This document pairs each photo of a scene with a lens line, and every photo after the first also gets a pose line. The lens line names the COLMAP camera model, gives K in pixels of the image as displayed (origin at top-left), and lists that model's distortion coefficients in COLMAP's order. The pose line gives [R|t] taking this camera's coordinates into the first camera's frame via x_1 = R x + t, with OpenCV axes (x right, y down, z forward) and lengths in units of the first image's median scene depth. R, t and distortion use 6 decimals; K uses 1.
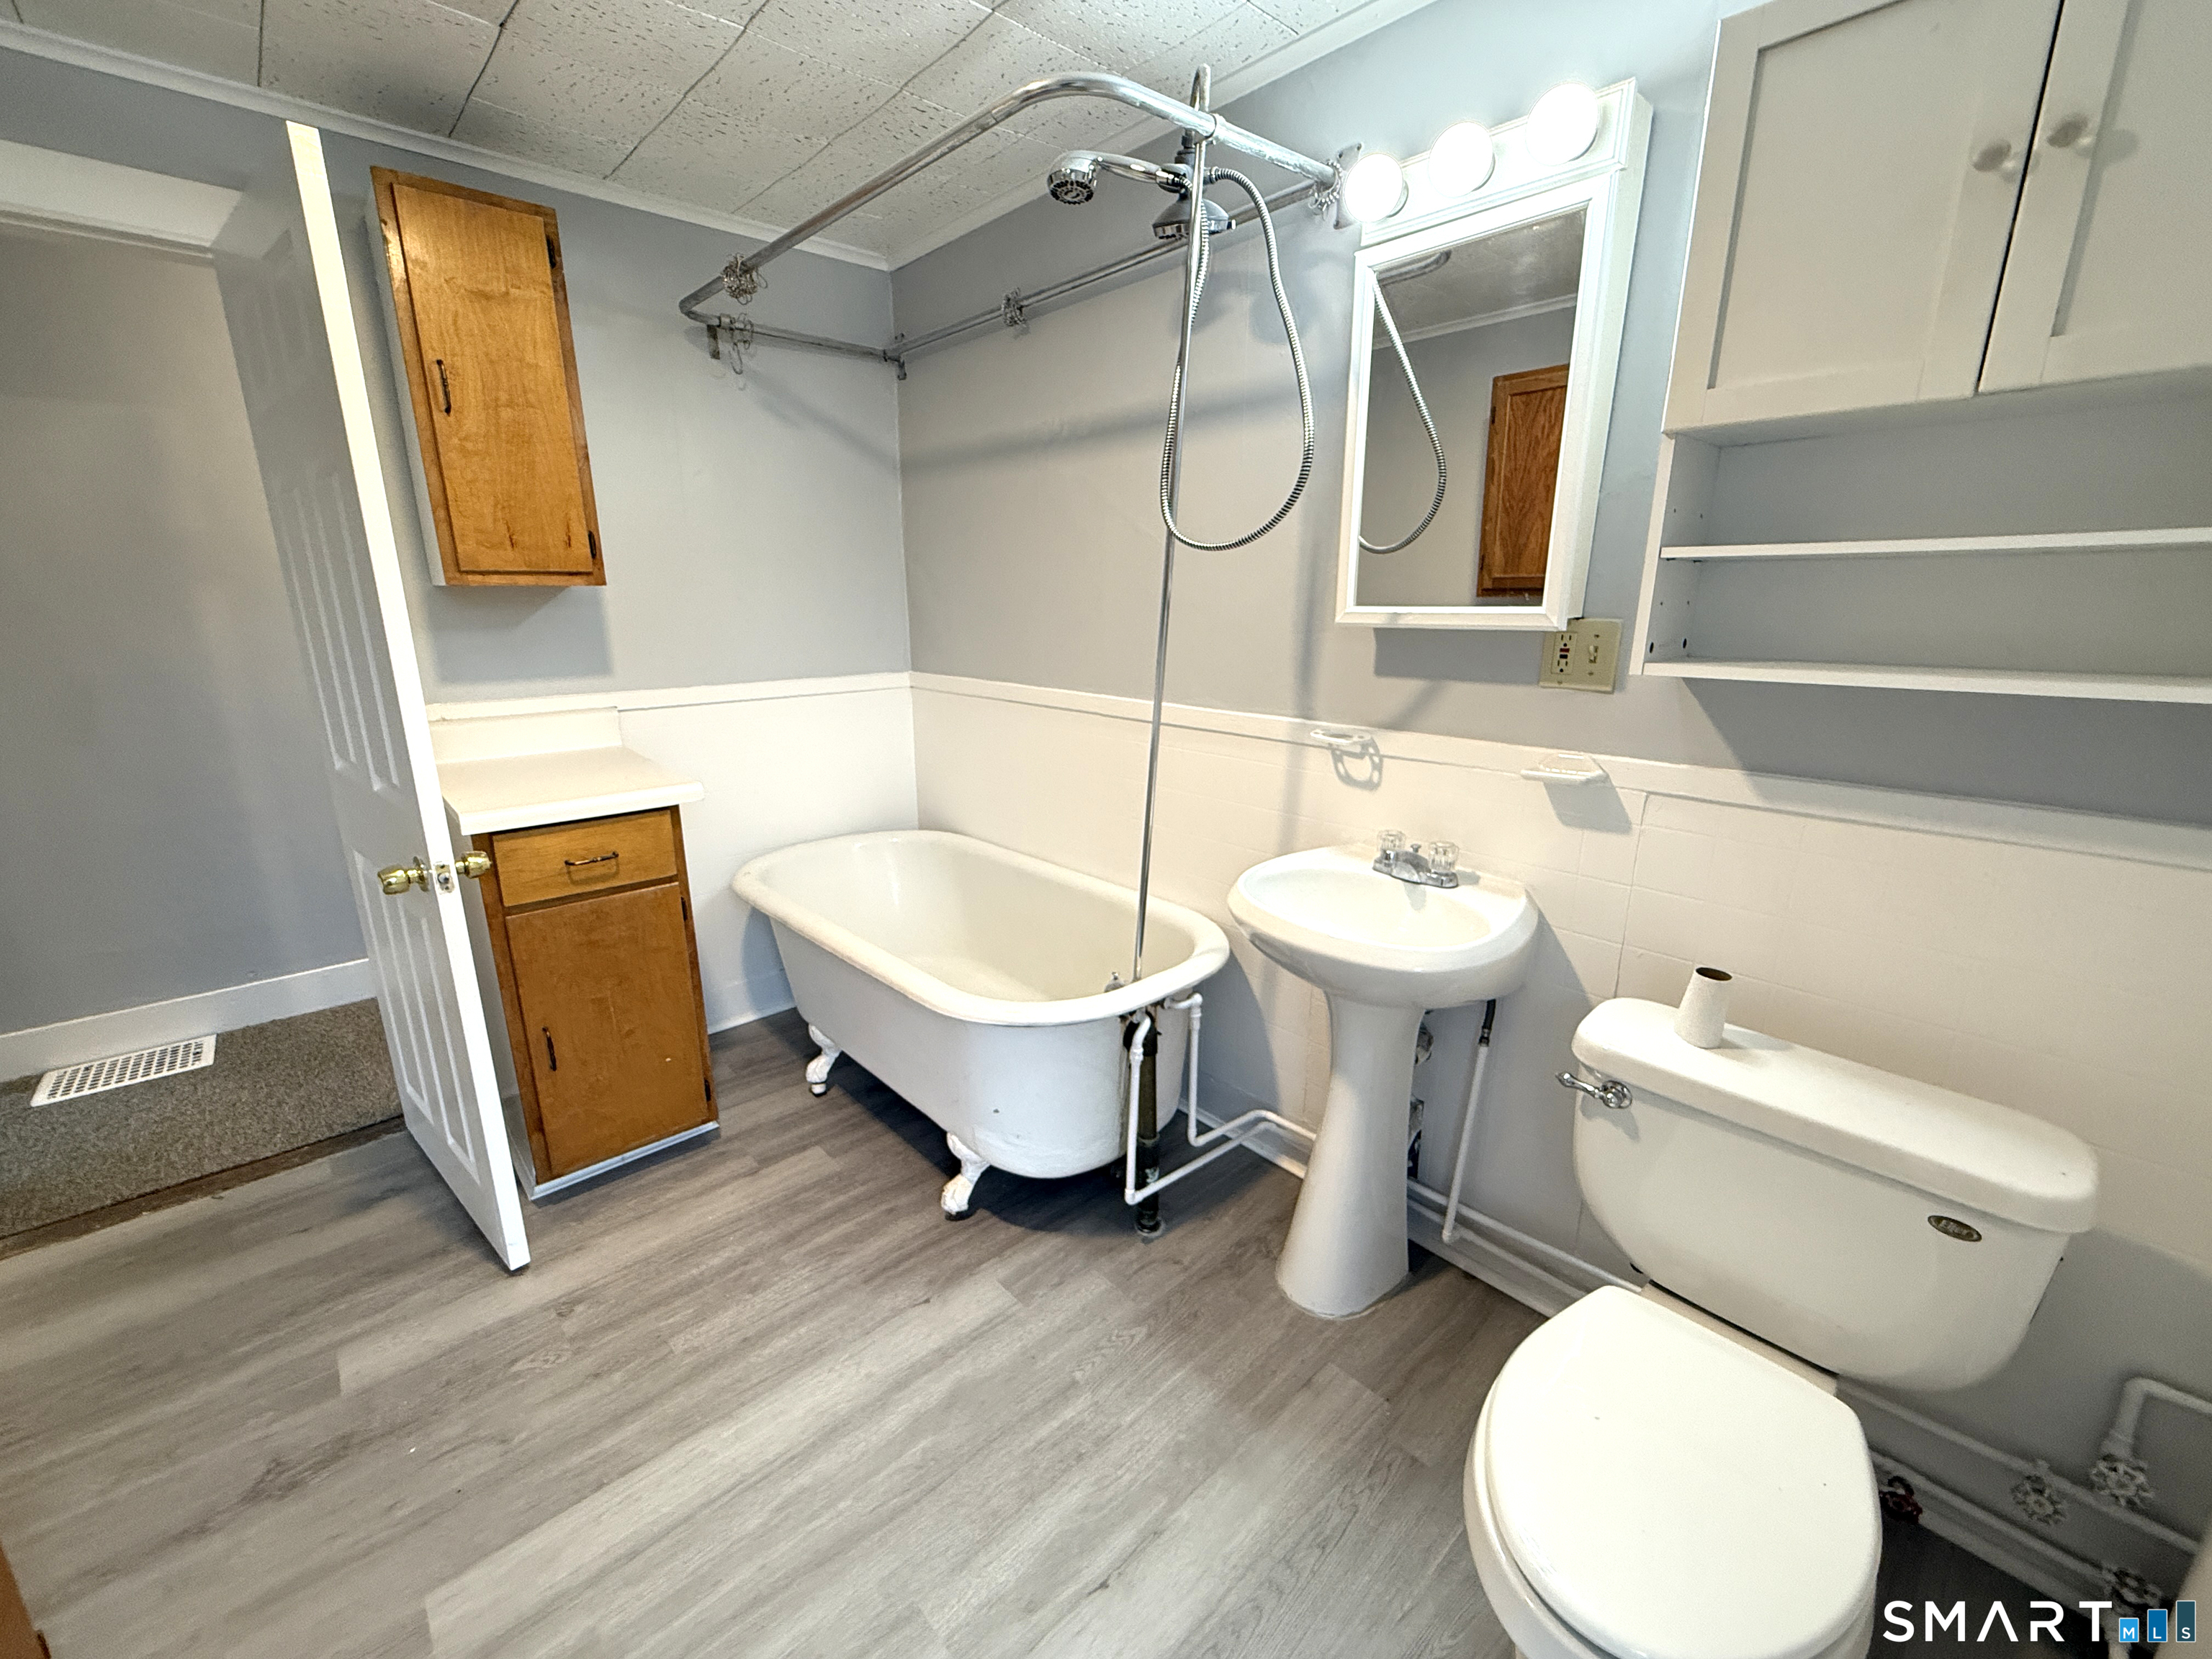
lens RADIAL K [[903.1, 0, 1104.6], [0, 903.1, 828.5], [0, 0, 1]] dist [0.003303, -0.000203]
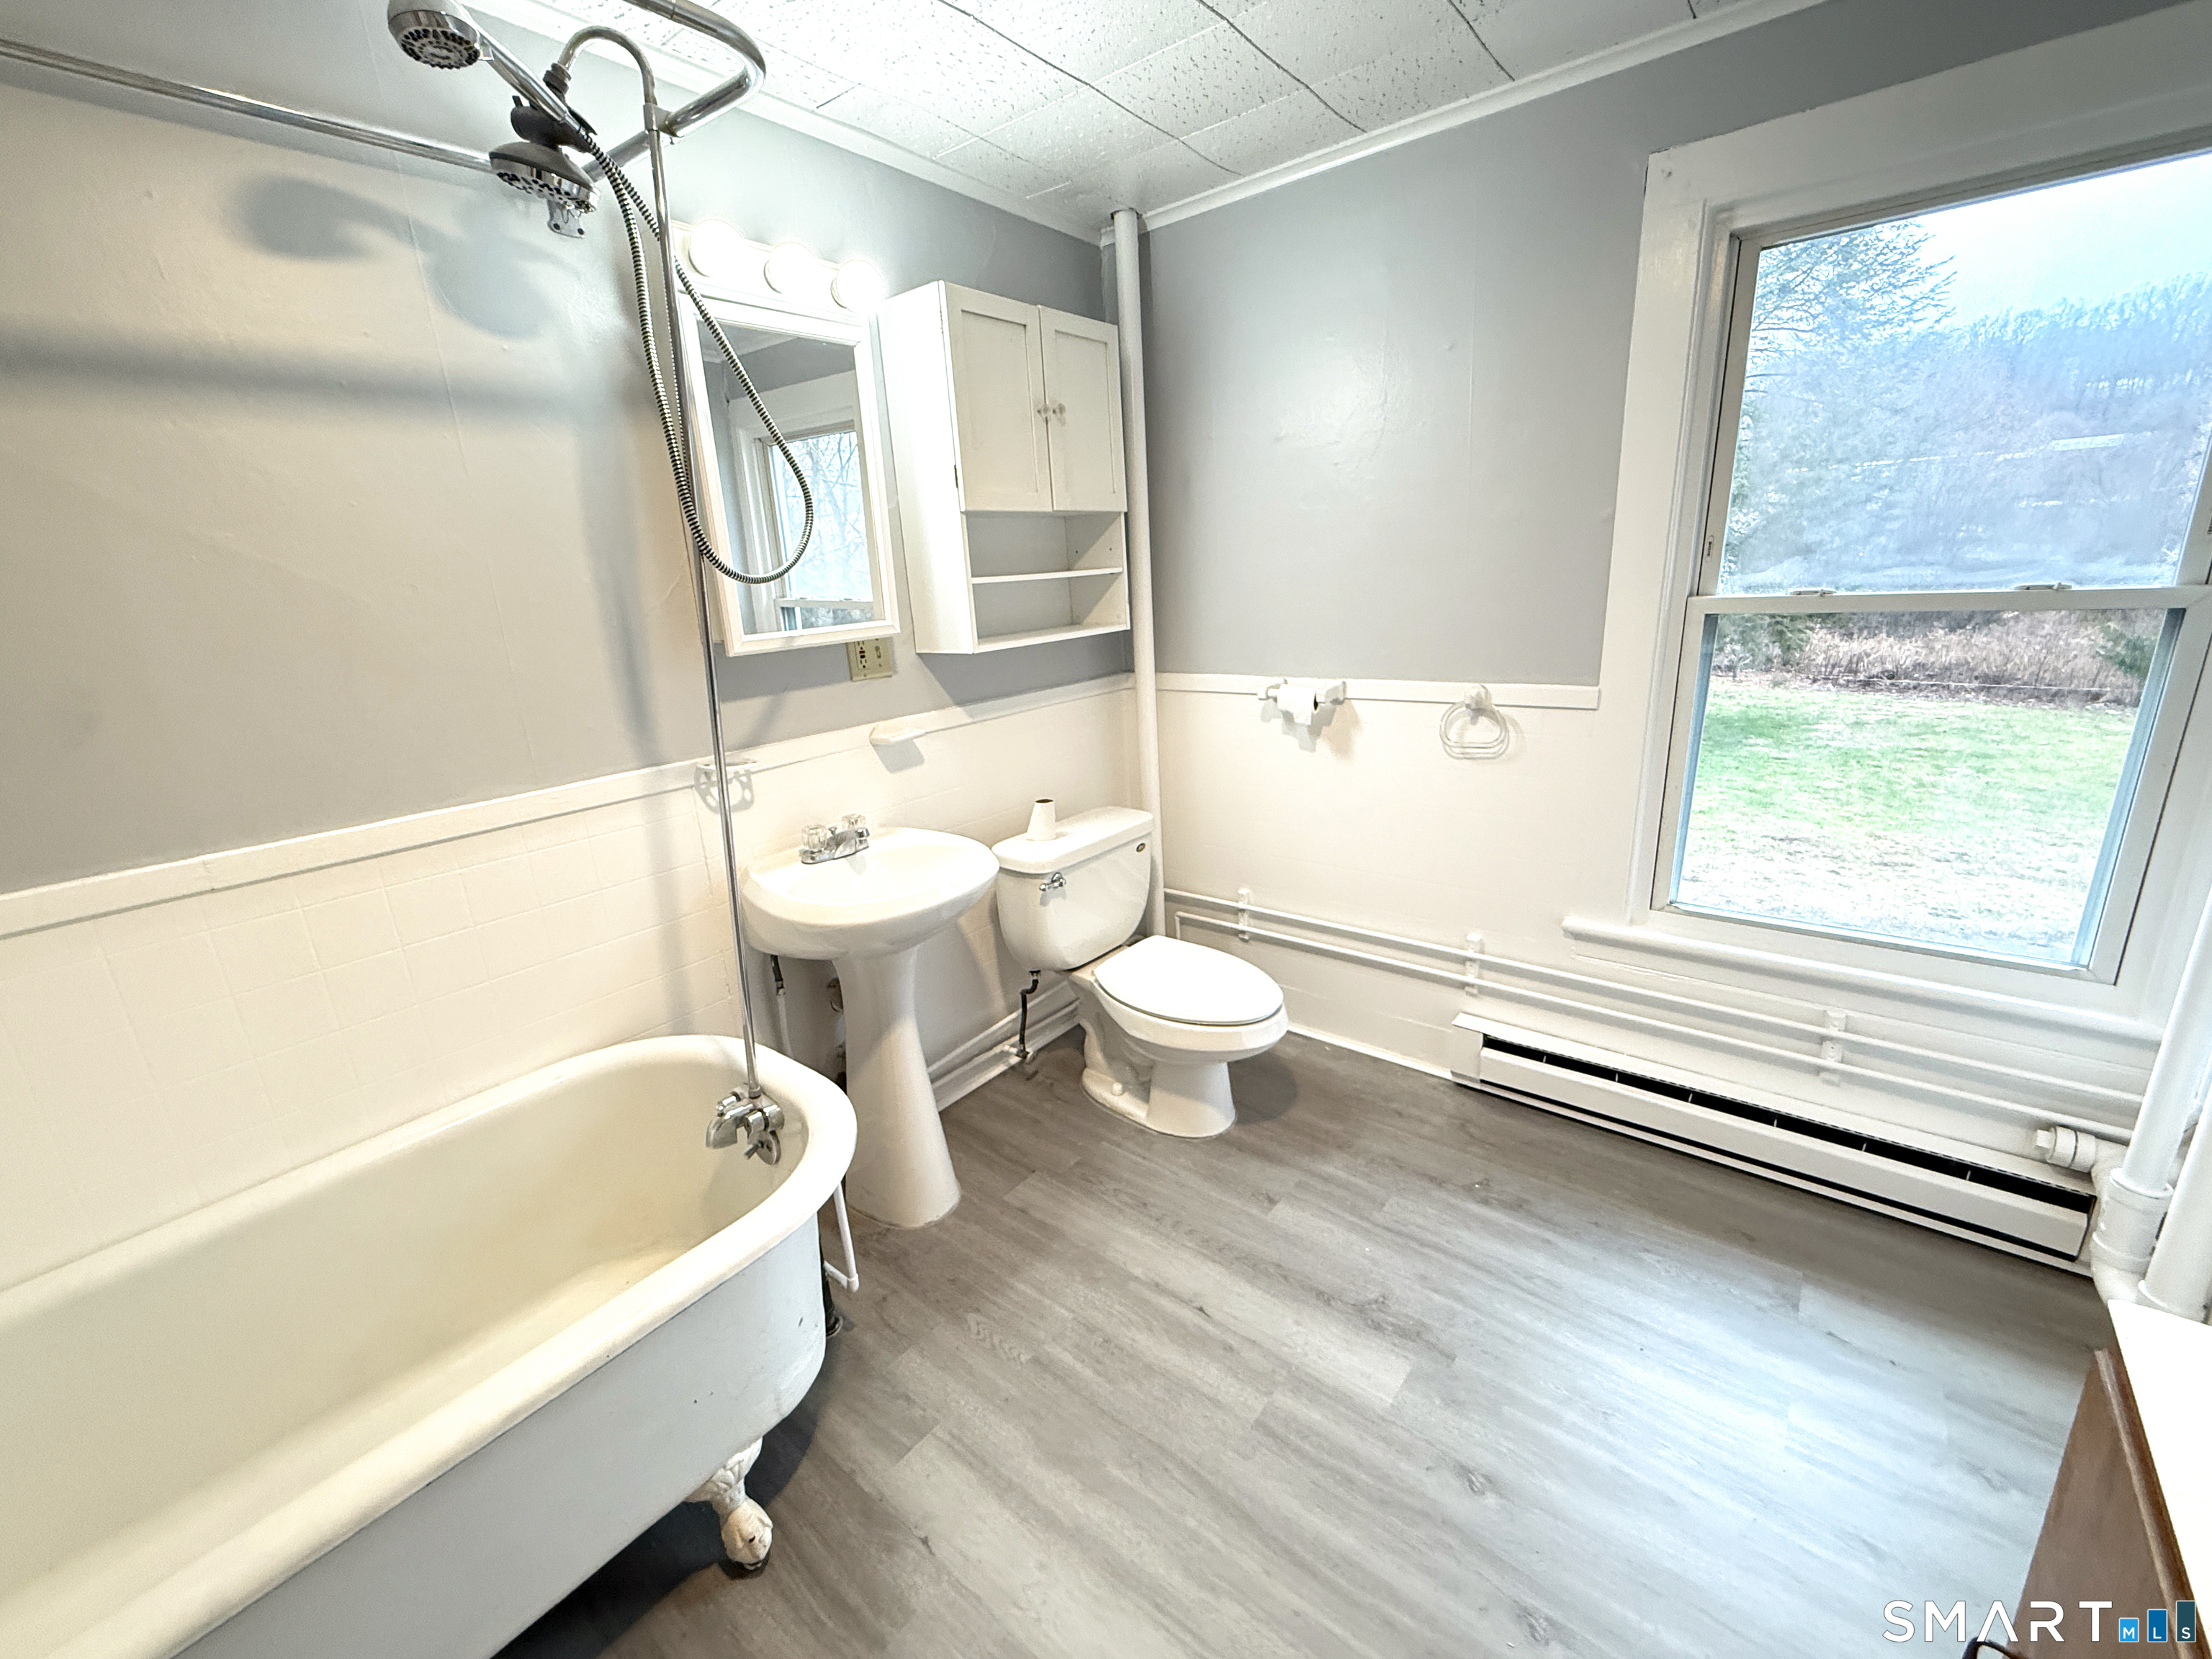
lens RADIAL K [[903.1, 0, 1105.2], [0, 903.1, 830.1], [0, 0, 1]] dist [0.003303, -0.000203]
pose [[-0.151684, -0.264662, 0.952337, -0.943793], [0.304062, 0.904271, 0.299734, -0.253515], [-0.940499, 0.335034, -0.056690, 0.820506]]
